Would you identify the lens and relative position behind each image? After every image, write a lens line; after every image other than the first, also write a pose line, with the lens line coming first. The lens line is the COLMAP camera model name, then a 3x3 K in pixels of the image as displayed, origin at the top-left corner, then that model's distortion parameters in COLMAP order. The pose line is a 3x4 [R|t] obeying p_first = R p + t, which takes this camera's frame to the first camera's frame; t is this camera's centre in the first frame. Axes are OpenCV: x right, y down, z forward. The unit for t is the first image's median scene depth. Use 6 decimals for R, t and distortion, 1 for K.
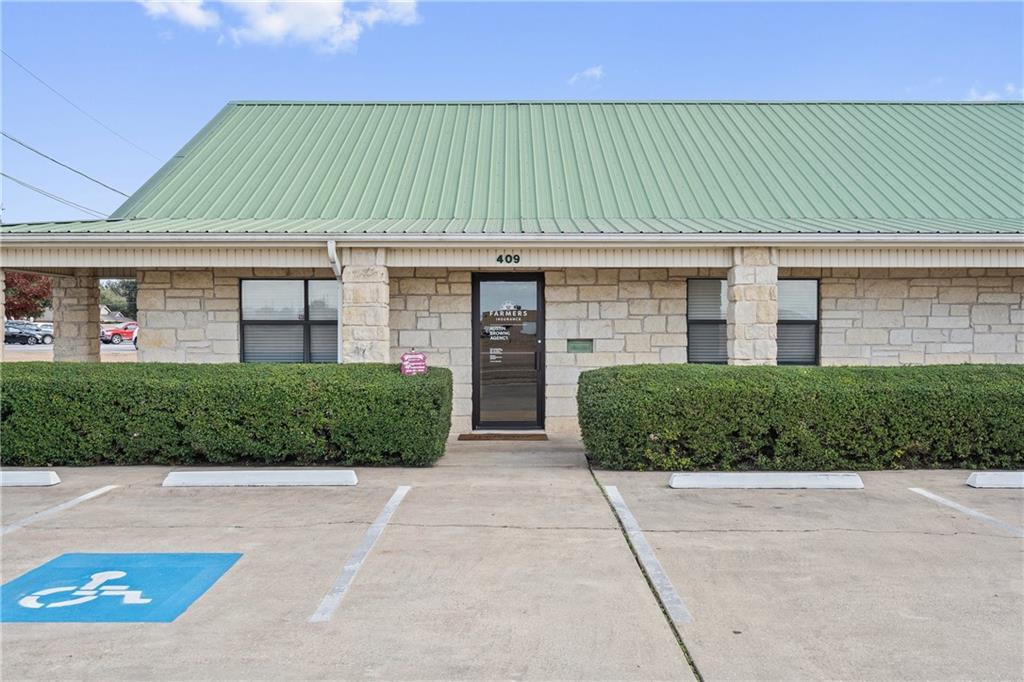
lens RADIAL K [[1224.1, 0, 512.1], [0, 1224.1, 331.3], [0, 0, 1]] dist [0.021997, 0.000000]
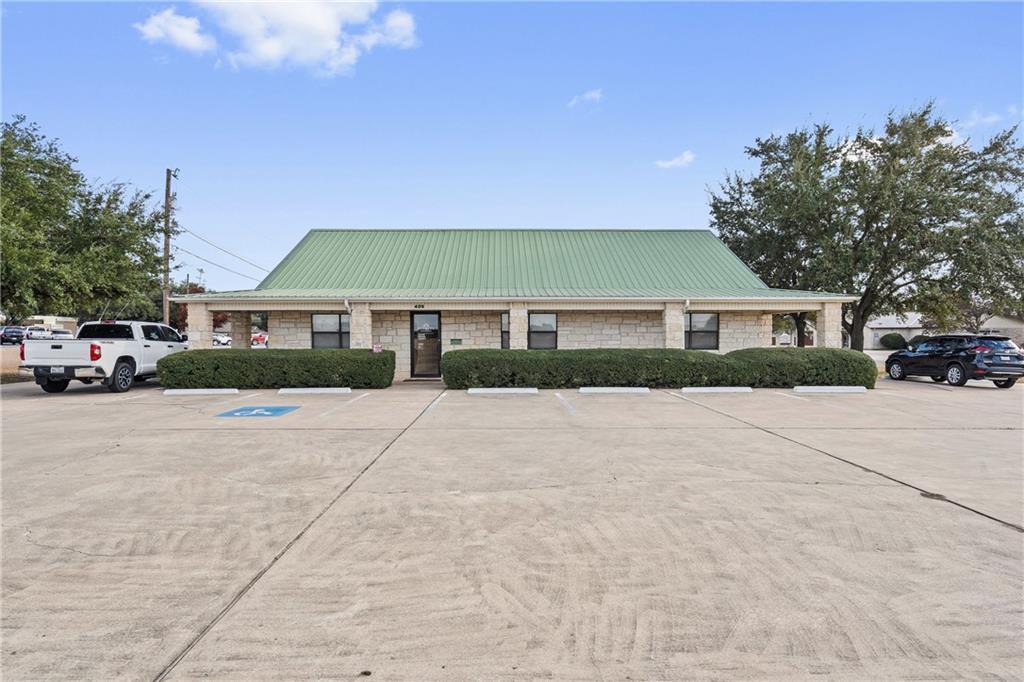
lens RADIAL K [[688.5, 0, 517.9], [0, 688.5, 335.5], [0, 0, 1]] dist [-0.020951, 0.000793]
pose [[0.998571, -0.002544, 0.053386, 0.111655], [0.002720, 0.999991, -0.003224, 0.004103], [-0.053377, 0.003365, 0.998569, -0.368419]]
